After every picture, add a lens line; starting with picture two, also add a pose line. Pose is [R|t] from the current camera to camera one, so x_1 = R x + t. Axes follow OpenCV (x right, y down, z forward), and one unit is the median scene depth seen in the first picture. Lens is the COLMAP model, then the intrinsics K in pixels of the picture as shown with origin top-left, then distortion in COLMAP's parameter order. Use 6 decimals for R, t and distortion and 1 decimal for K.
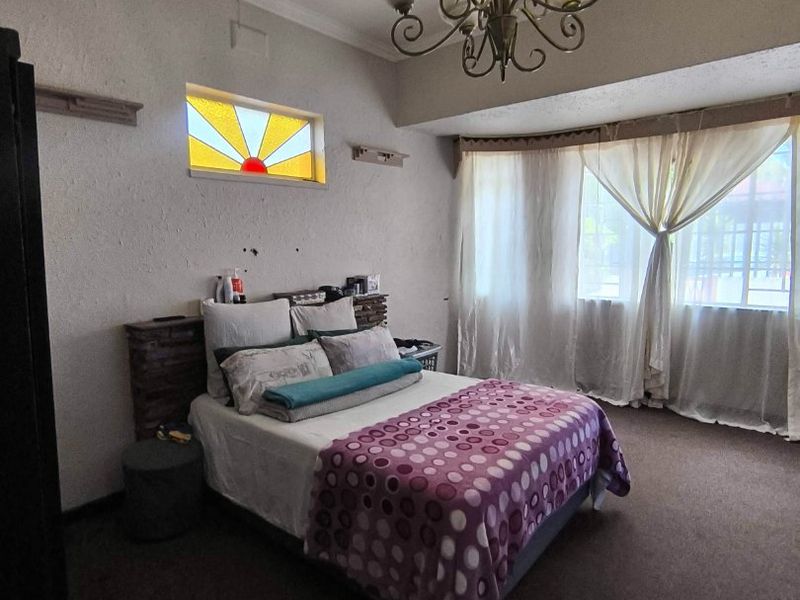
lens RADIAL K [[485.1, 0, 398.4], [0, 485.1, 299.6], [0, 0, 1]] dist [-0.038601, 0.025828]
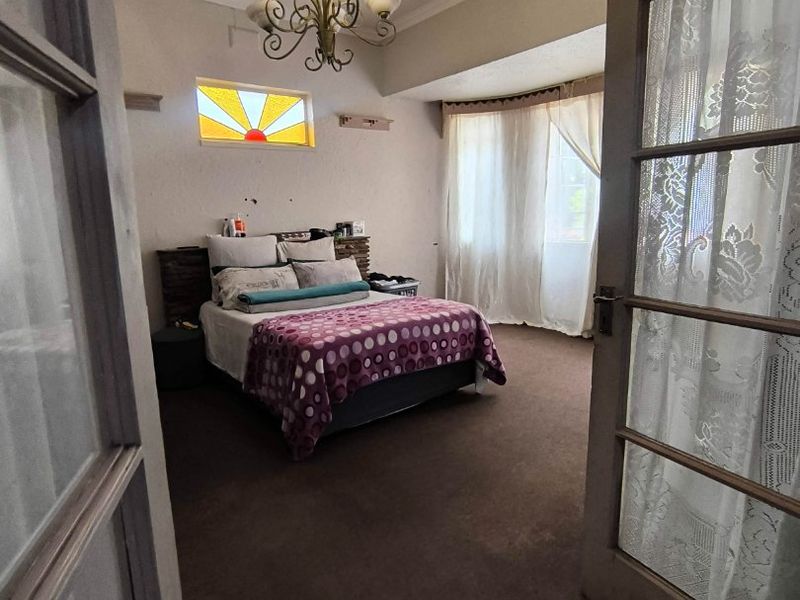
lens RADIAL K [[485.1, 0, 401.9], [0, 485.1, 300.1], [0, 0, 1]] dist [-0.038601, 0.025828]
pose [[0.980687, 0.021047, -0.194450, 0.376874], [-0.008002, 0.997678, 0.067630, 0.082435], [0.195422, -0.064768, 0.978578, -0.248862]]
